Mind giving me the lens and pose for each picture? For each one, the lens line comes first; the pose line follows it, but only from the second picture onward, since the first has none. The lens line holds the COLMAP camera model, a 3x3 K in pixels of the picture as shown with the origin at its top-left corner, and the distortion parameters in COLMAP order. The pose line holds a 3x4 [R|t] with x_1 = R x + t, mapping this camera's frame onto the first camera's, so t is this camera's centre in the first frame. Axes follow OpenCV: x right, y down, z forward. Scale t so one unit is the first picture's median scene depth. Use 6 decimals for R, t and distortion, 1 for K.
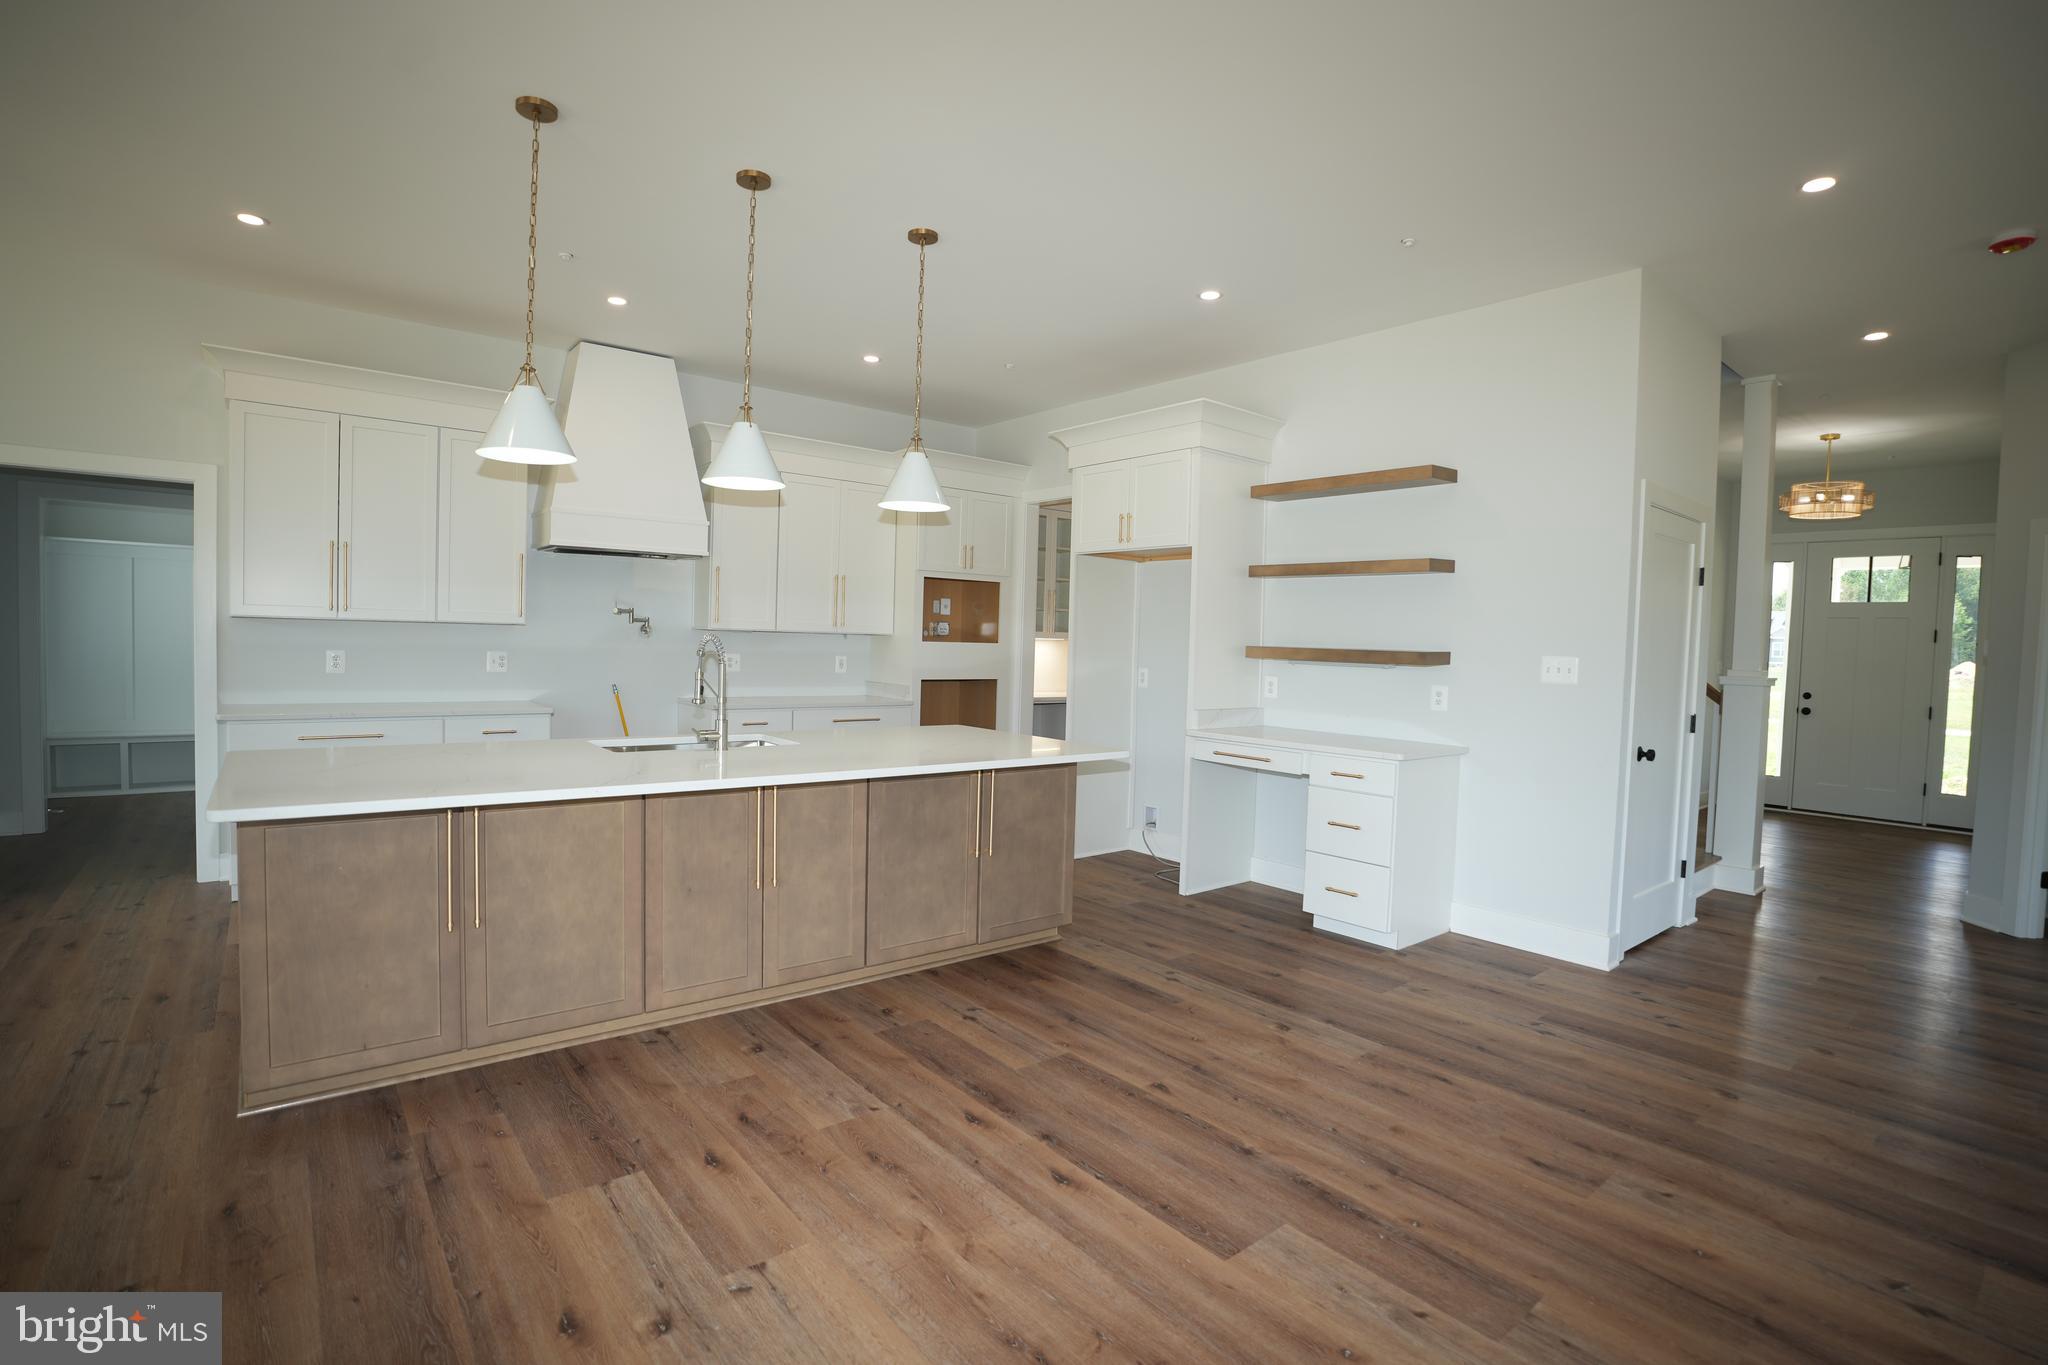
lens RADIAL K [[944.1, 0, 1023.5], [0, 944.1, 690.6], [0, 0, 1]] dist [-0.069845, 0.017684]
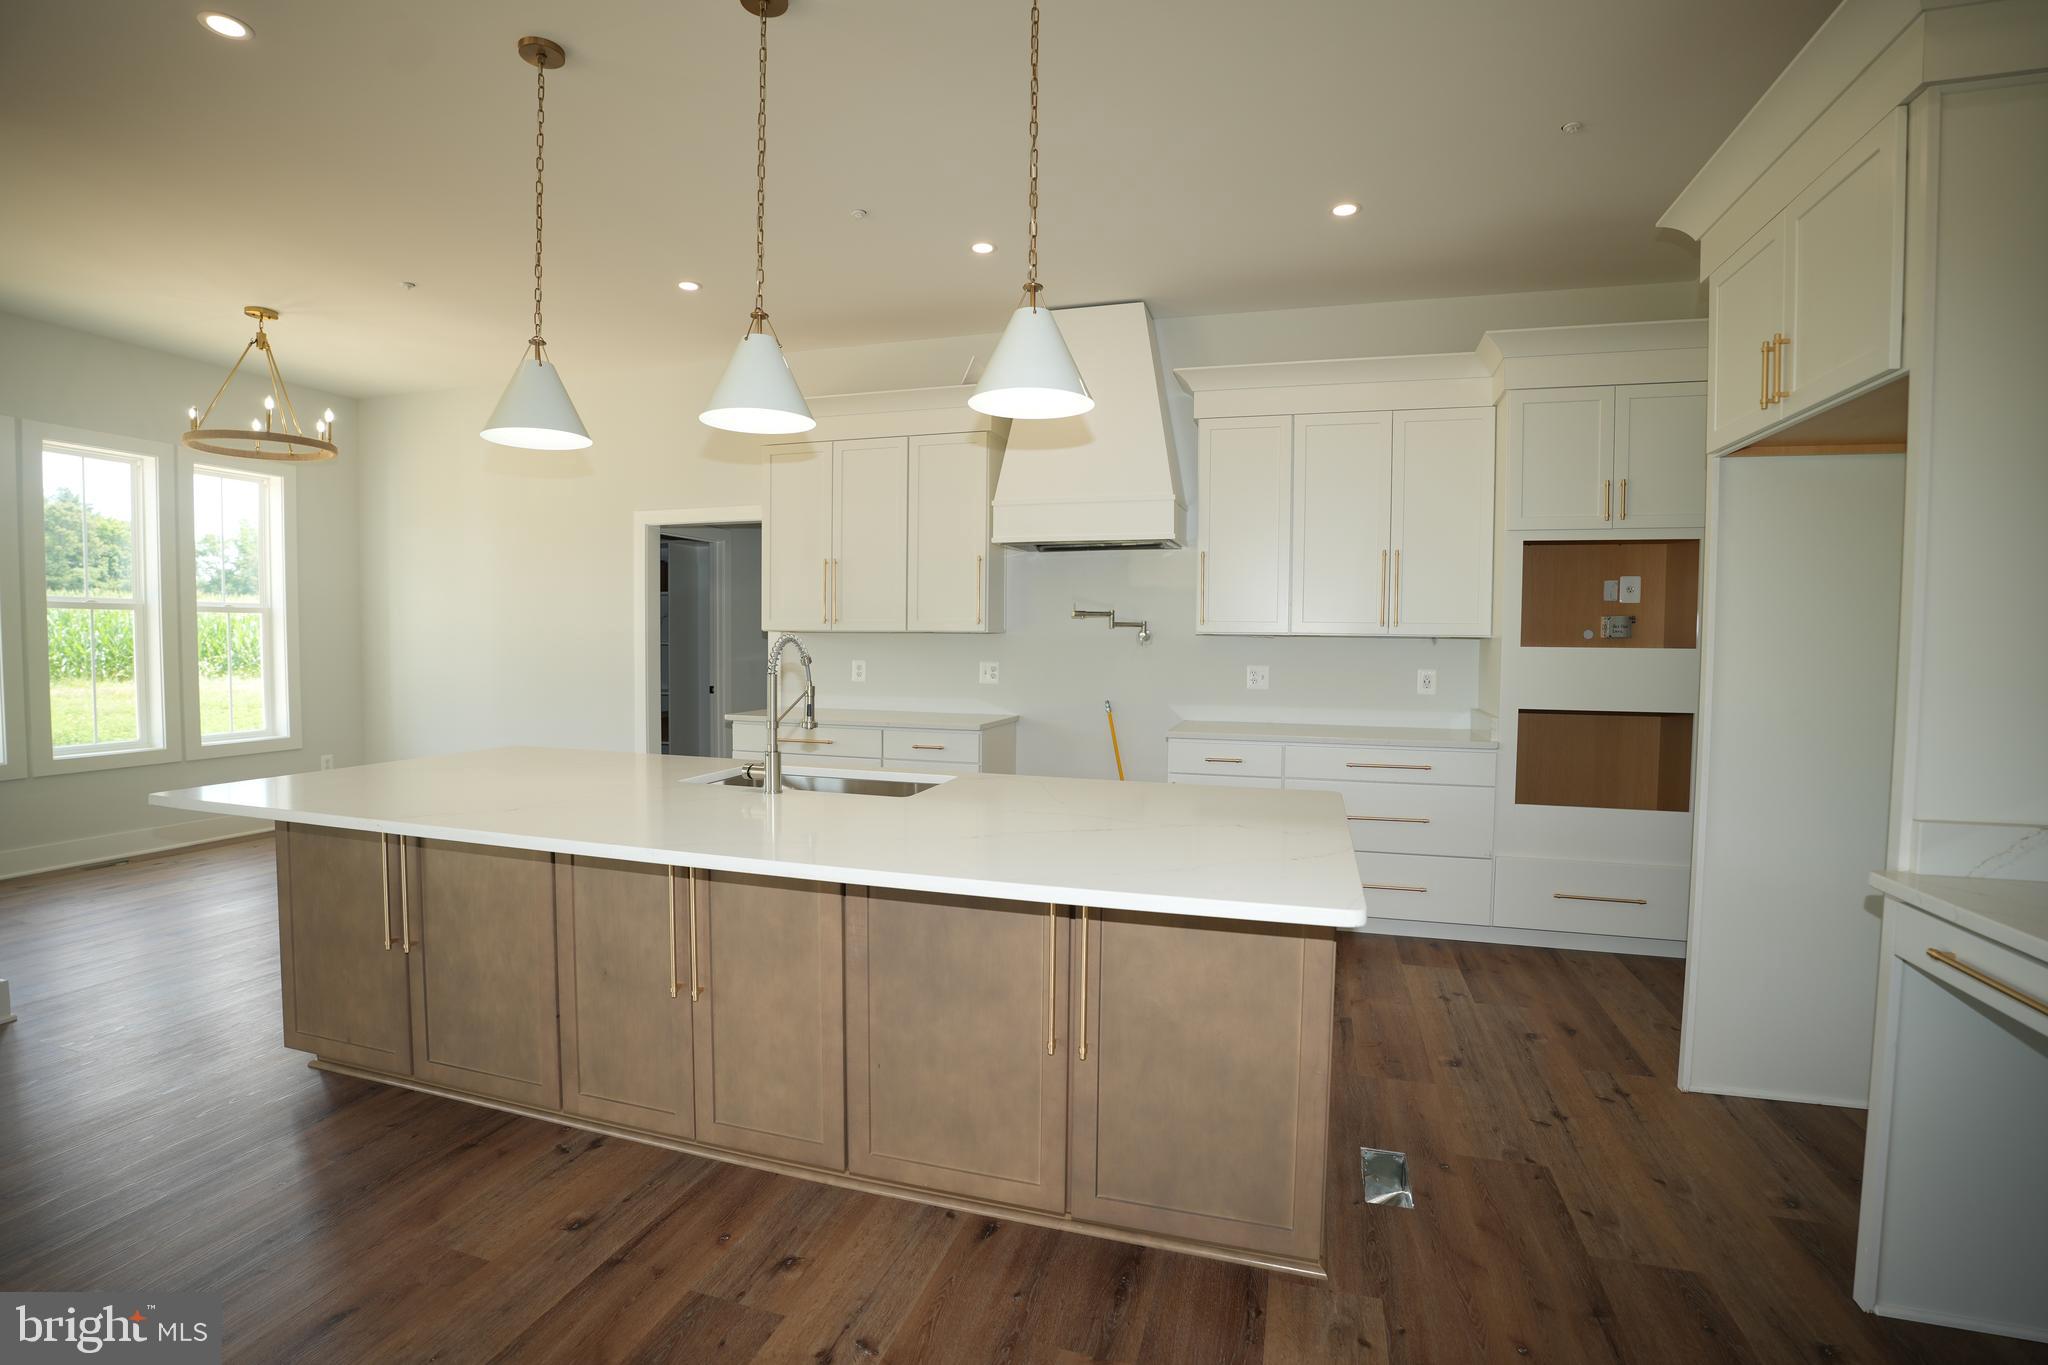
lens RADIAL K [[944.1, 0, 1022.4], [0, 944.1, 680.1], [0, 0, 1]] dist [-0.069845, 0.017684]
pose [[0.559693, 0.013491, -0.828590, 0.316980], [-0.036780, 0.999287, -0.008574, -0.020324], [0.827884, 0.035274, 0.559790, 0.603784]]
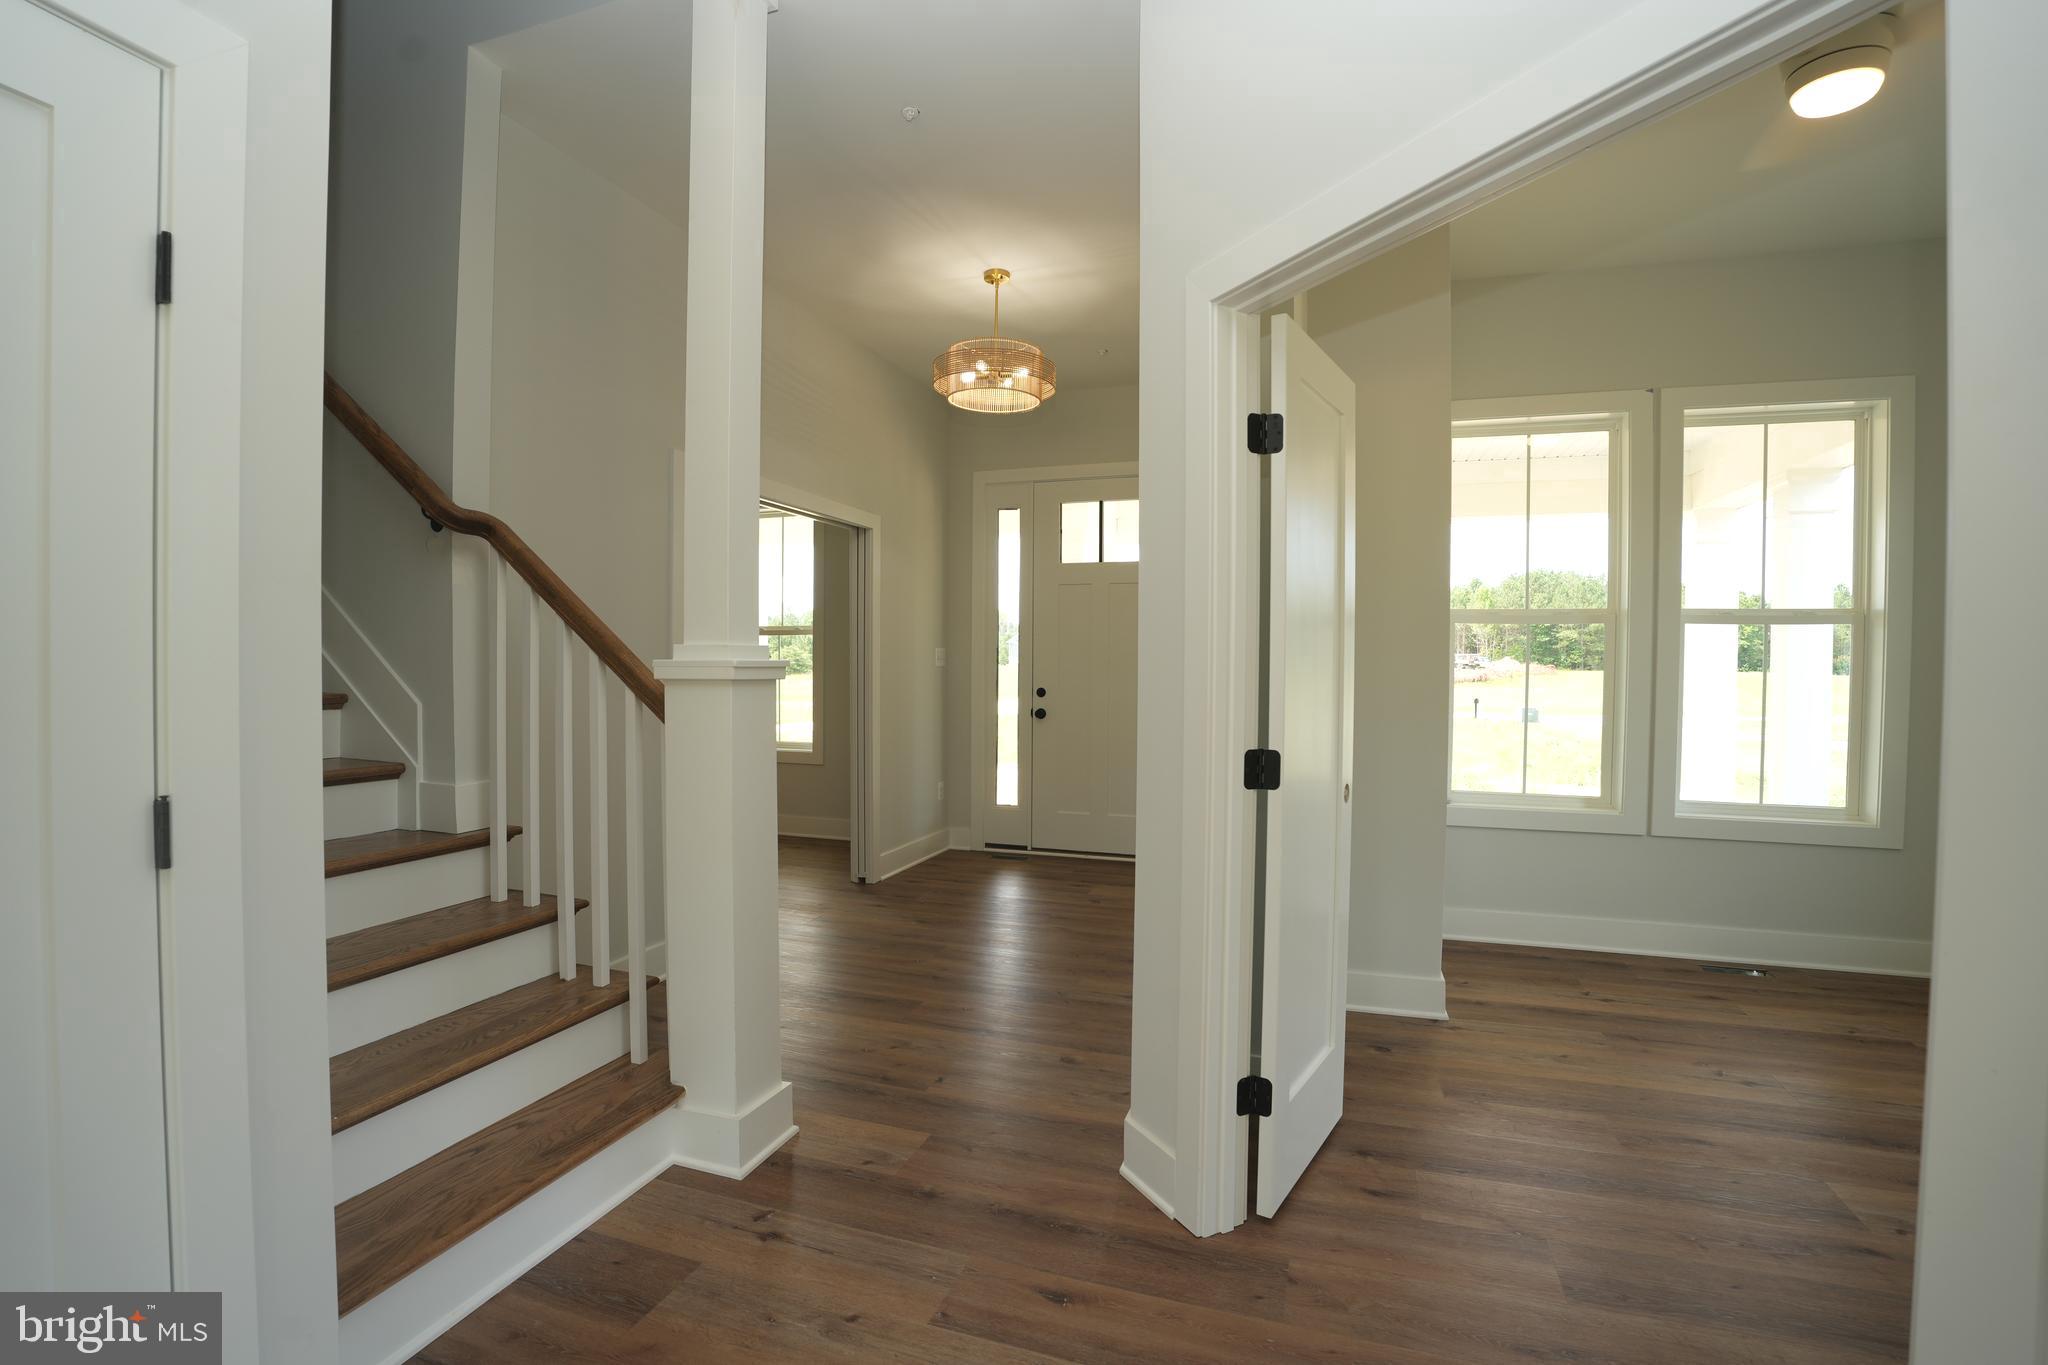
lens RADIAL K [[944.1, 0, 1017.8], [0, 944.1, 689.5], [0, 0, 1]] dist [-0.069845, 0.017684]
pose [[0.850435, -0.037517, 0.524740, 0.836110], [0.045272, 0.998973, -0.001948, 0.007134], [-0.524128, 0.025412, 0.851260, 0.672211]]
